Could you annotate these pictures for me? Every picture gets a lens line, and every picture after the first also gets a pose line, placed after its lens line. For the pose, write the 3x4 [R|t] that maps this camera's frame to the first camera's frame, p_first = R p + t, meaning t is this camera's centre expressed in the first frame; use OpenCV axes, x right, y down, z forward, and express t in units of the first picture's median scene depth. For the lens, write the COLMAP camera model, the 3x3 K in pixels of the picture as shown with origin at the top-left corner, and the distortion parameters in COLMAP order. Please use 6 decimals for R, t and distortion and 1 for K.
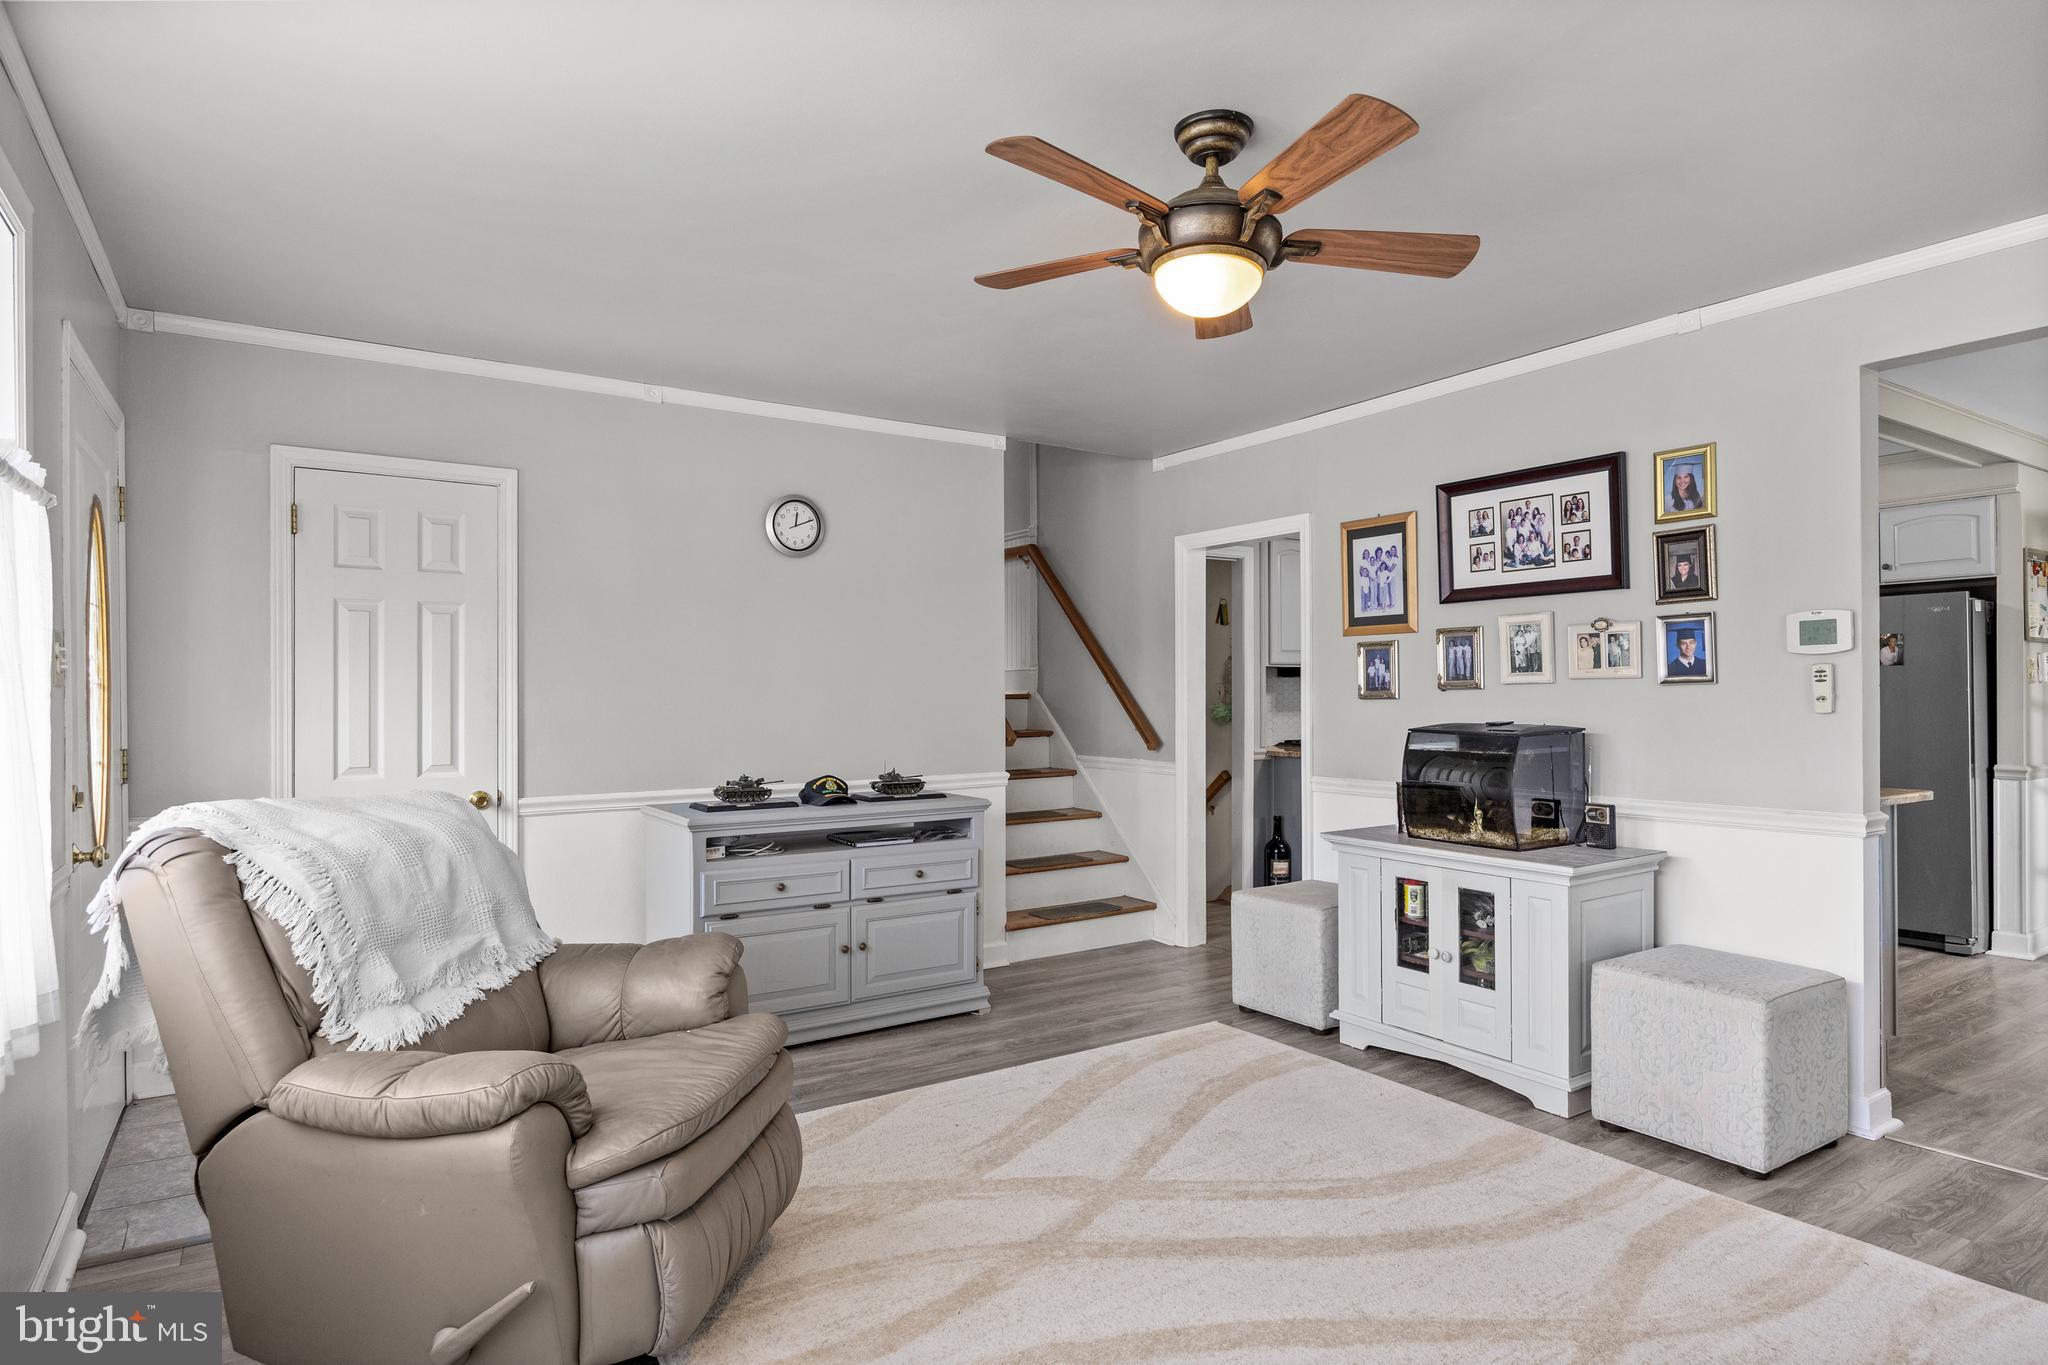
lens RADIAL K [[1130.9, 0, 1020.3], [0, 1130.9, 679.5], [0, 0, 1]] dist [-0.000281, -0.000126]
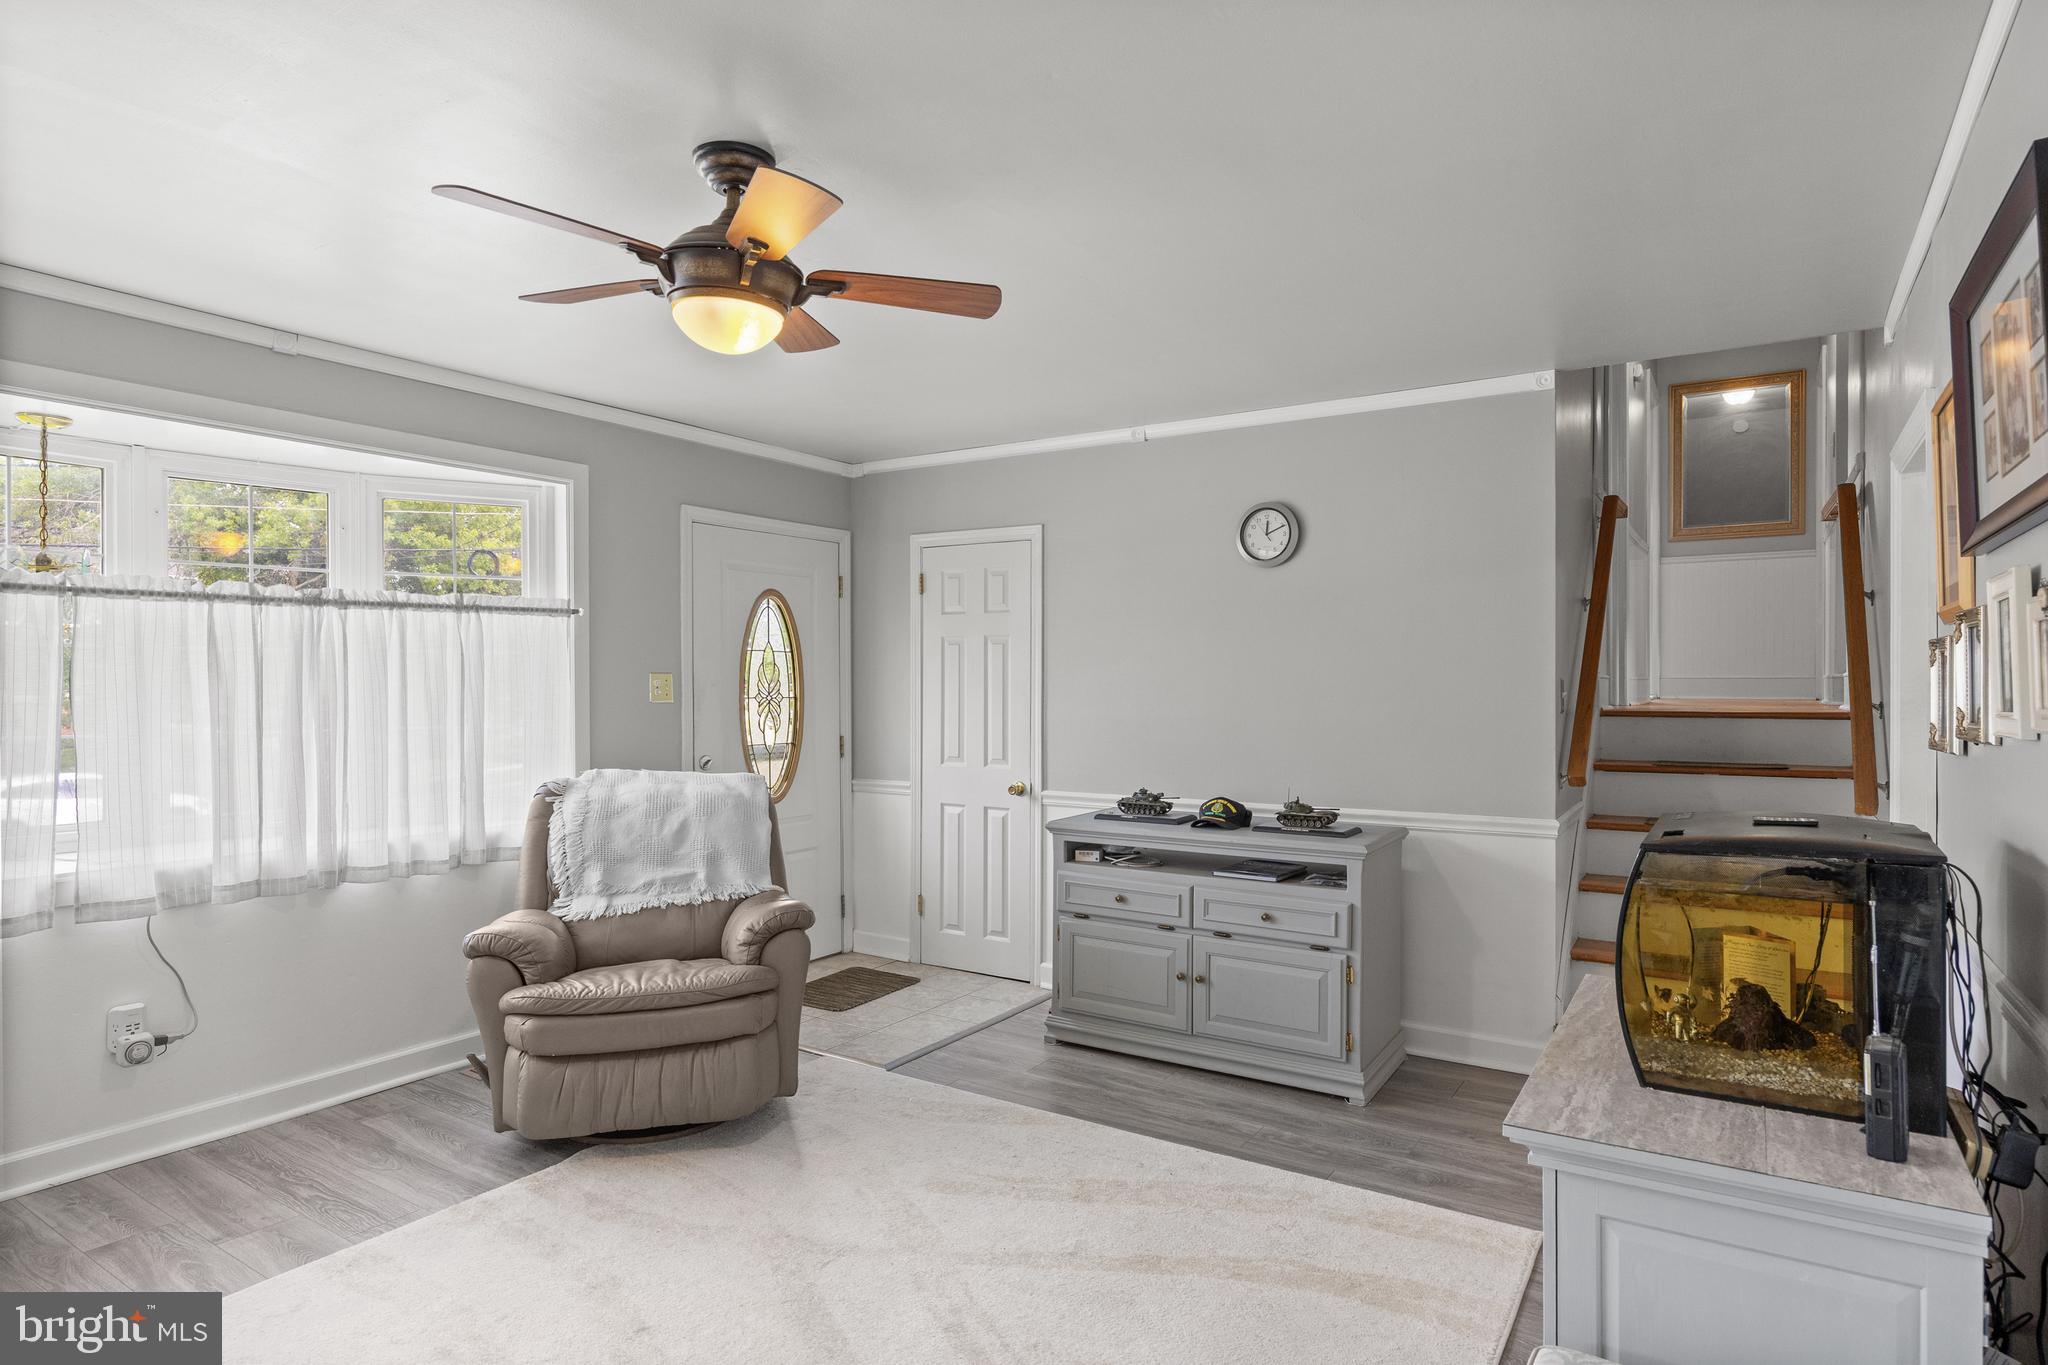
lens RADIAL K [[1130.9, 0, 1023.3], [0, 1130.9, 674.7], [0, 0, 1]] dist [-0.000281, -0.000126]
pose [[0.398984, -0.002009, -0.916955, 0.681131], [0.007534, 0.999971, 0.001087, -0.022777], [0.916927, -0.007342, 0.398988, 0.489141]]
